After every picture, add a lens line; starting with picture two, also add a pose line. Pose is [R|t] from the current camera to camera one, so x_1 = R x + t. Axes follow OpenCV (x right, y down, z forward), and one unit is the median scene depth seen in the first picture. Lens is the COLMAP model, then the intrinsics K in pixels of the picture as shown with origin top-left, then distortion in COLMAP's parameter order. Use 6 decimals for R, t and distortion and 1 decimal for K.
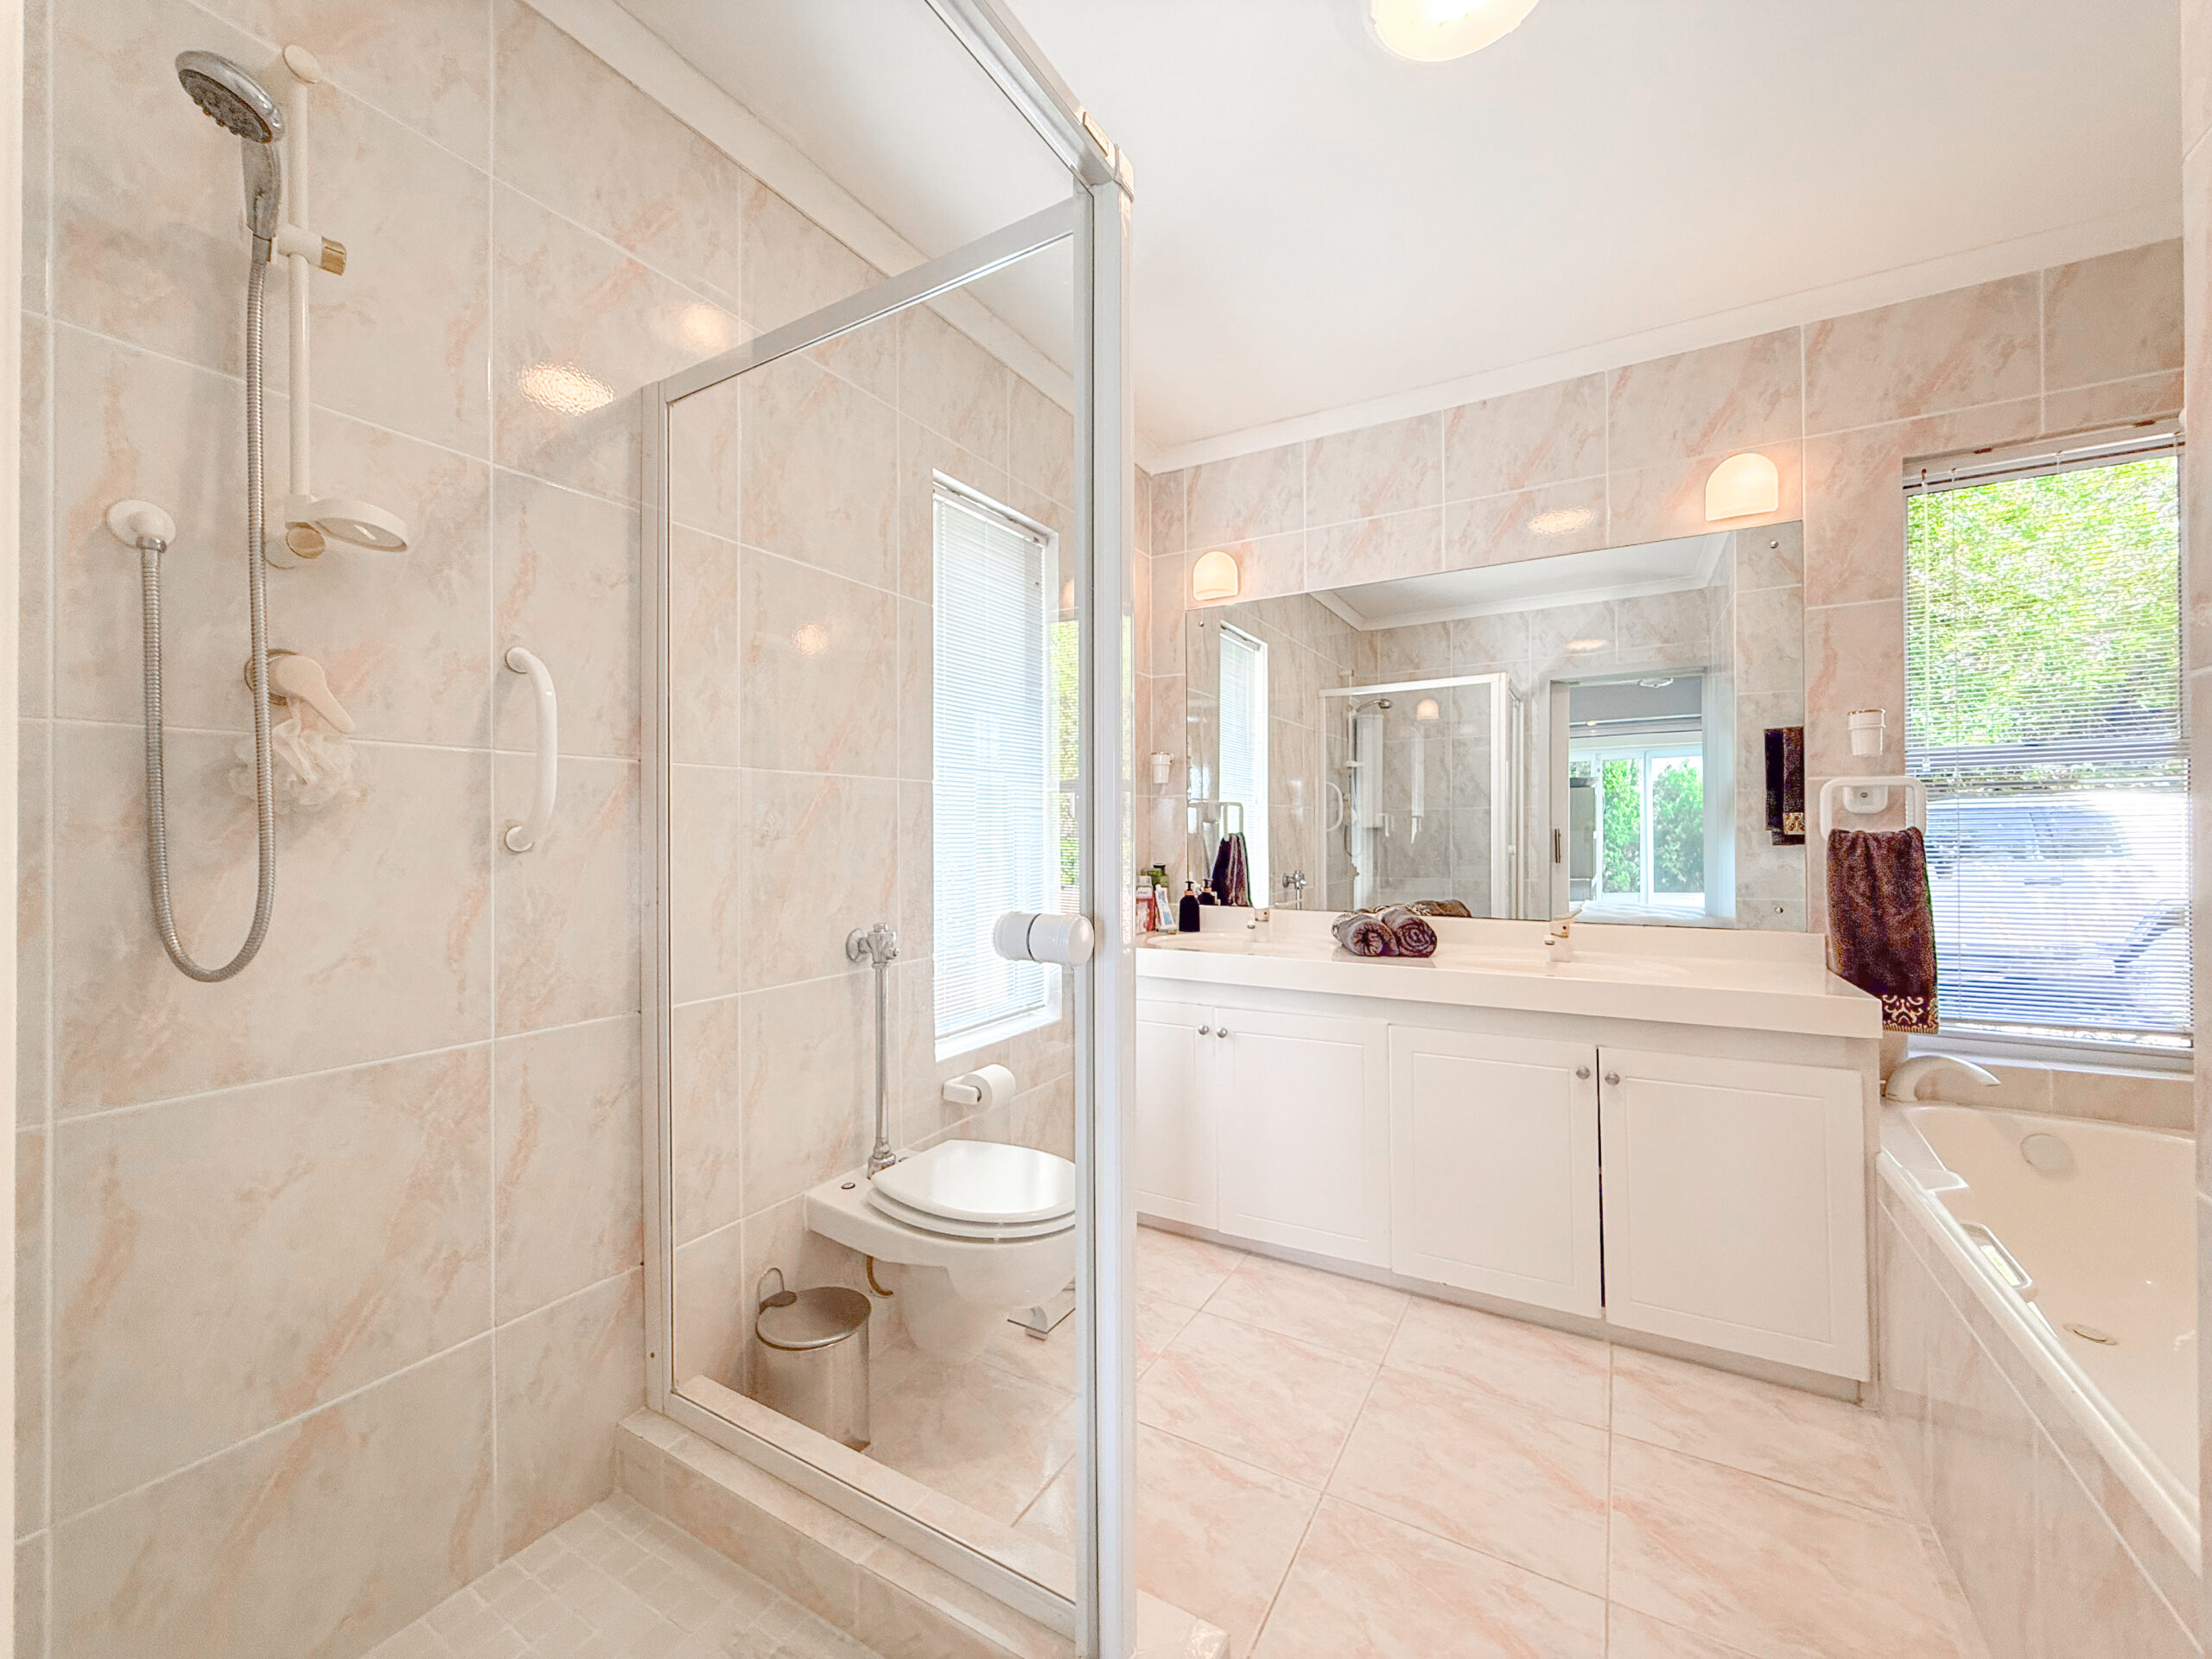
lens RADIAL K [[882.7, 0, 1099.6], [0, 882.7, 828.1], [0, 0, 1]] dist [-0.000263, -0.000115]
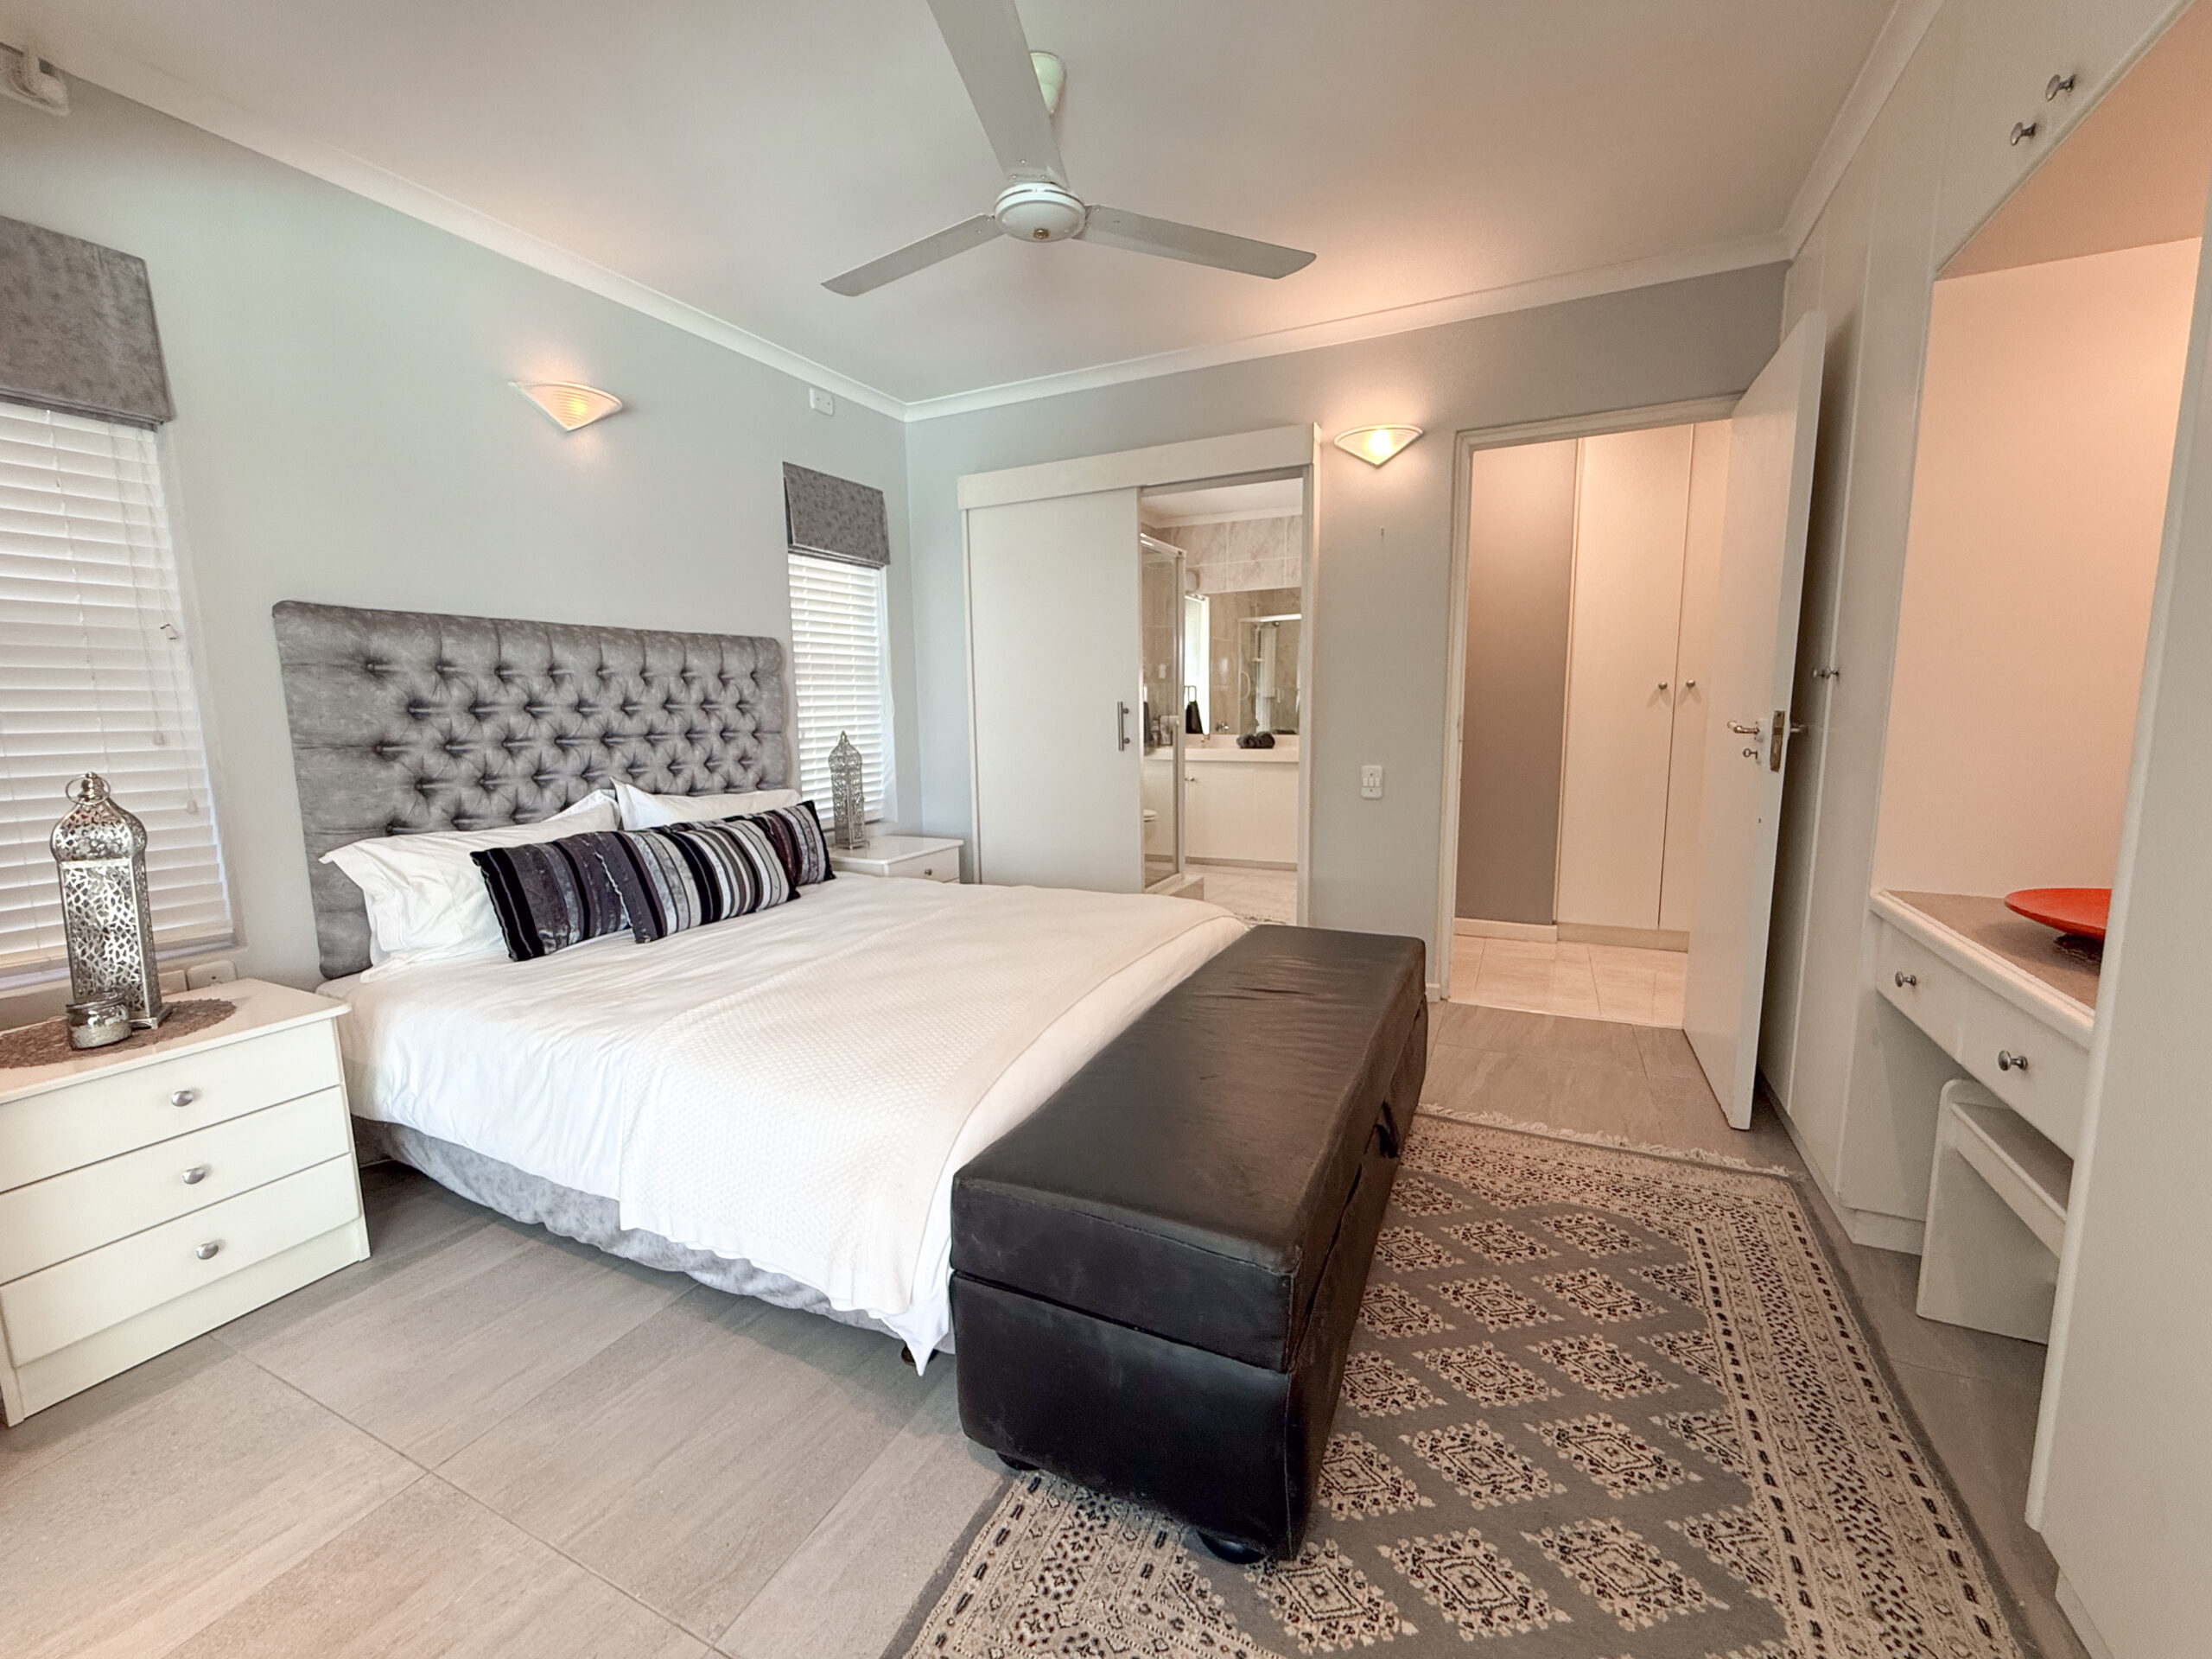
lens RADIAL K [[882.7, 0, 1099.6], [0, 882.7, 828.1], [0, 0, 1]] dist [-0.000263, -0.000115]
pose [[0.997199, -0.016760, 0.072893, -0.215345], [0.006162, 0.989667, 0.143252, 0.003541], [-0.074540, -0.142402, 0.986998, -1.042769]]
